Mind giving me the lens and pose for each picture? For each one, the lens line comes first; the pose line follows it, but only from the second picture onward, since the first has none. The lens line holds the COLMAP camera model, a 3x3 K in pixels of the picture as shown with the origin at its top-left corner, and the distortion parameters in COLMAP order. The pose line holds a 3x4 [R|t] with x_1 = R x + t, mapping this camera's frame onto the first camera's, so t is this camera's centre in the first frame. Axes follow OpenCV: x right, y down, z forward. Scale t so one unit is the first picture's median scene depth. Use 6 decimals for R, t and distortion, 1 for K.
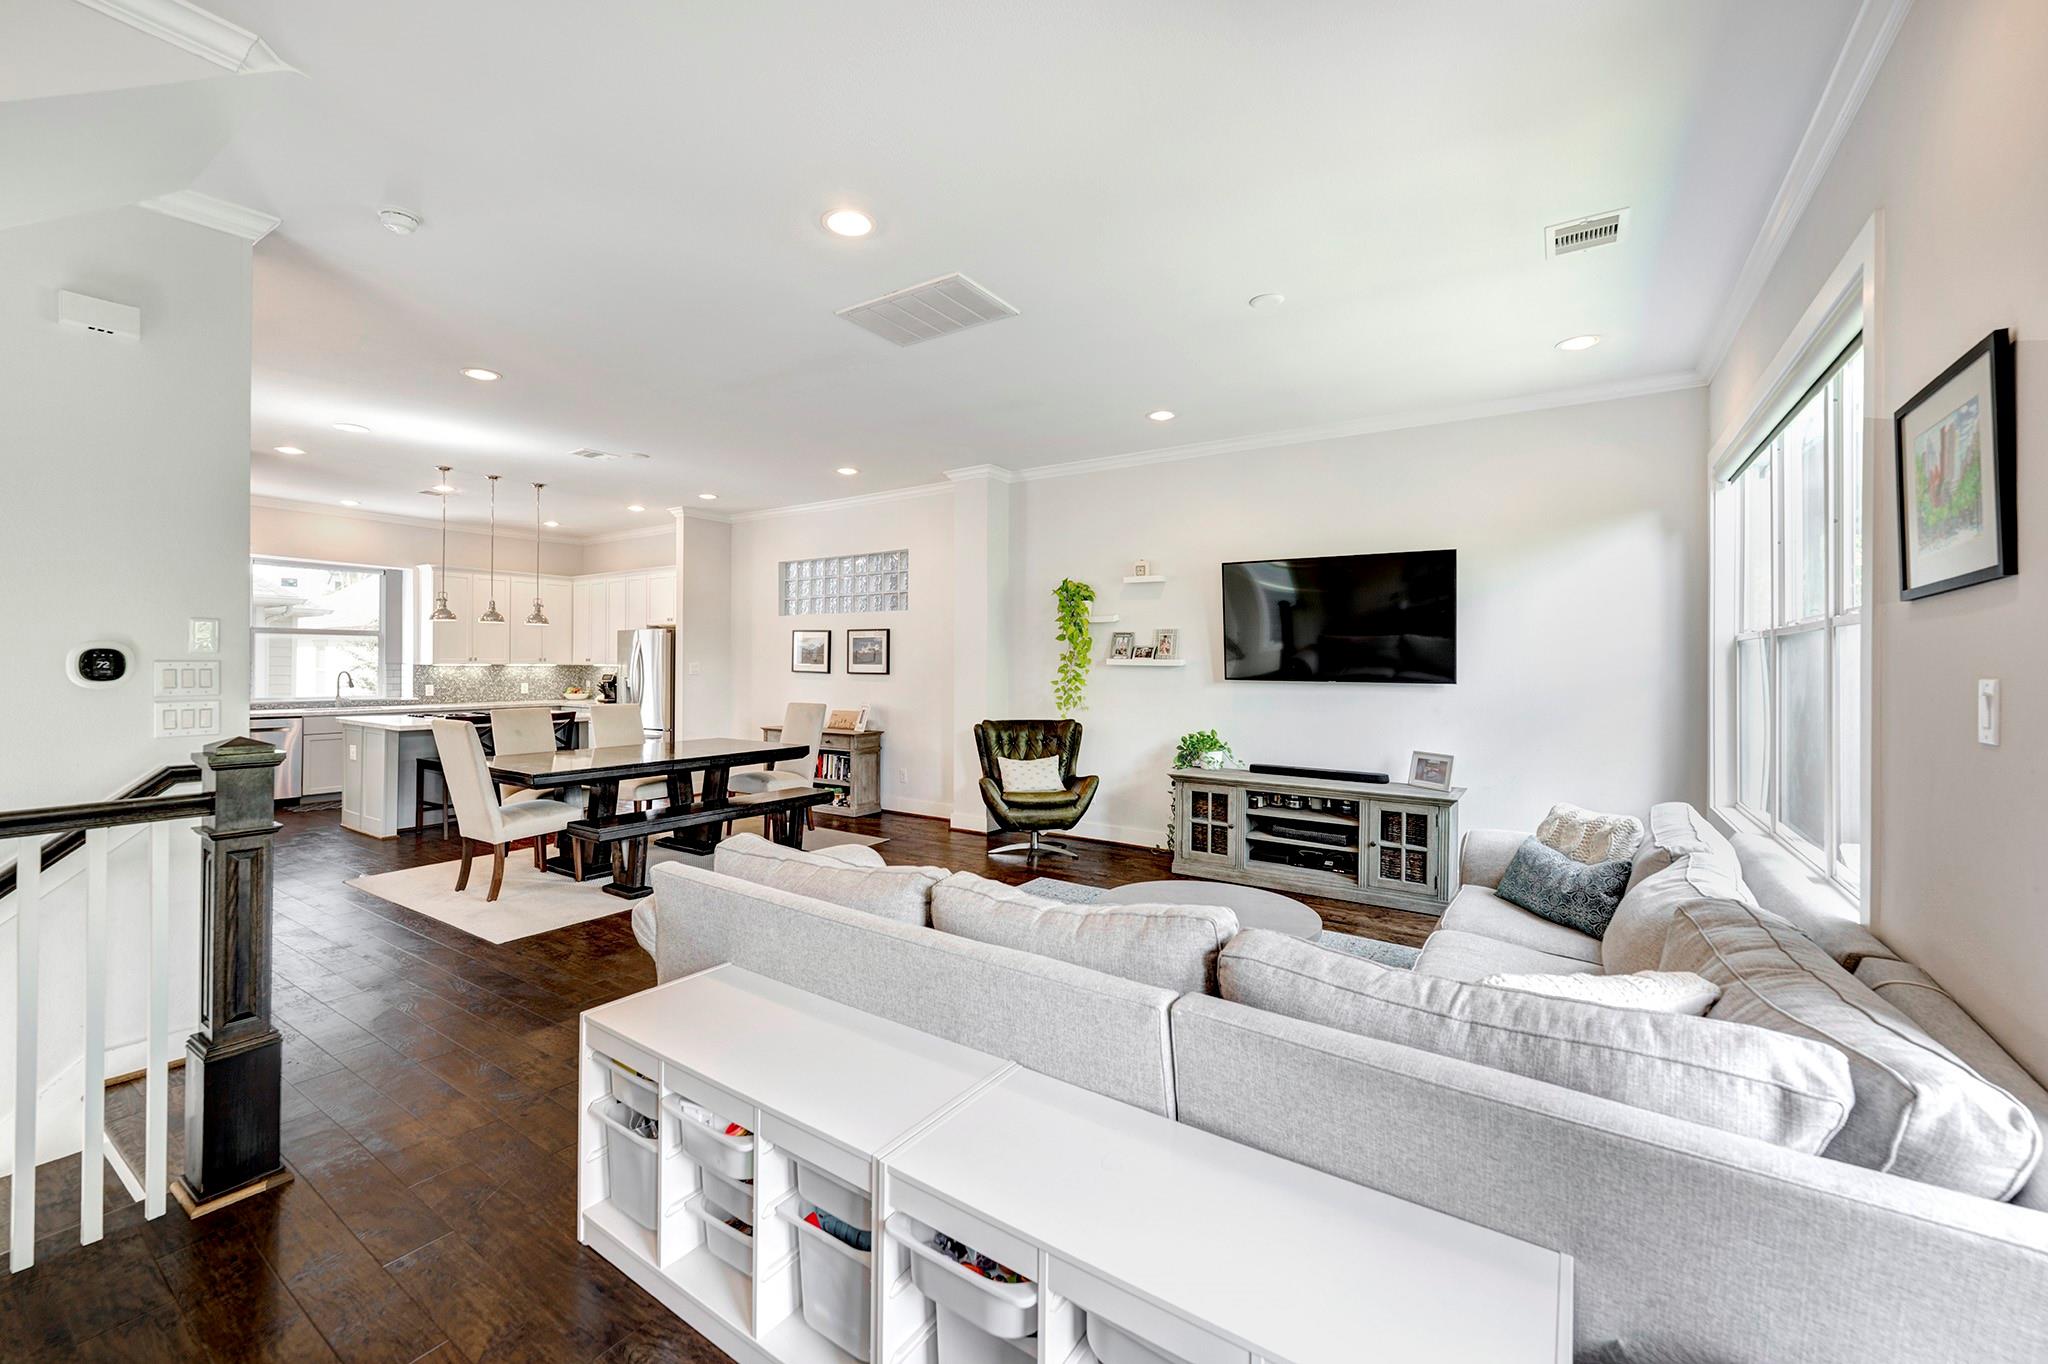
lens RADIAL K [[833.8, 0, 1012.9], [0, 833.8, 663.6], [0, 0, 1]] dist [-0.002205, -0.000167]
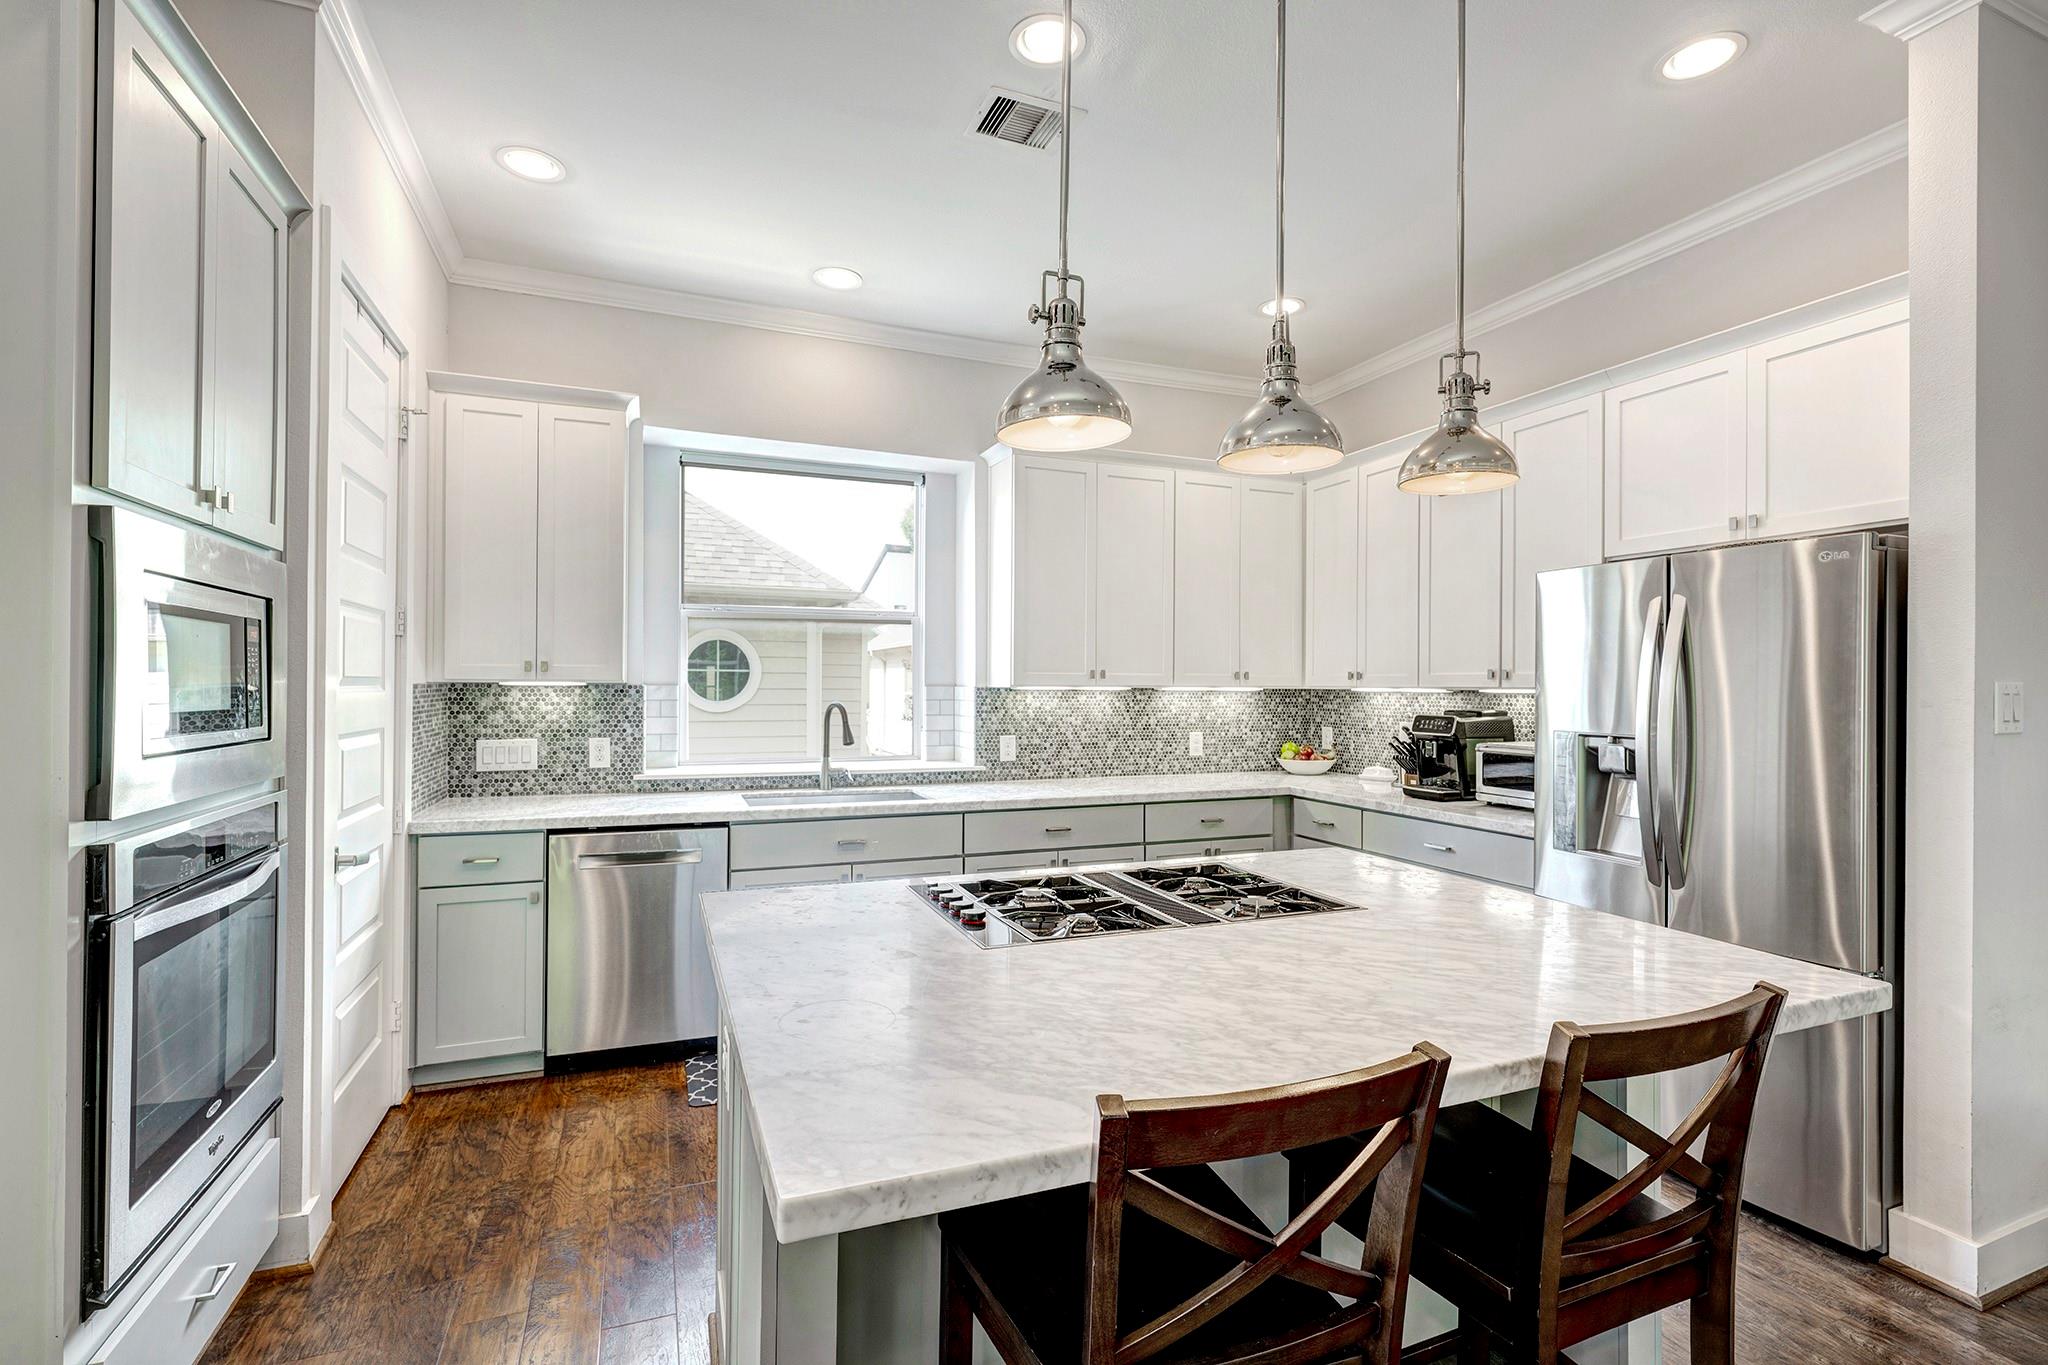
lens RADIAL K [[920.4, 0, 1014.8], [0, 920.4, 682.9], [0, 0, 1]] dist [0.002222, 0.000650]
pose [[0.826843, -0.005650, -0.562404, -0.620593], [0.003101, 0.999980, -0.005487, 0.002163], [0.562424, 0.002793, 0.826844, 0.879386]]
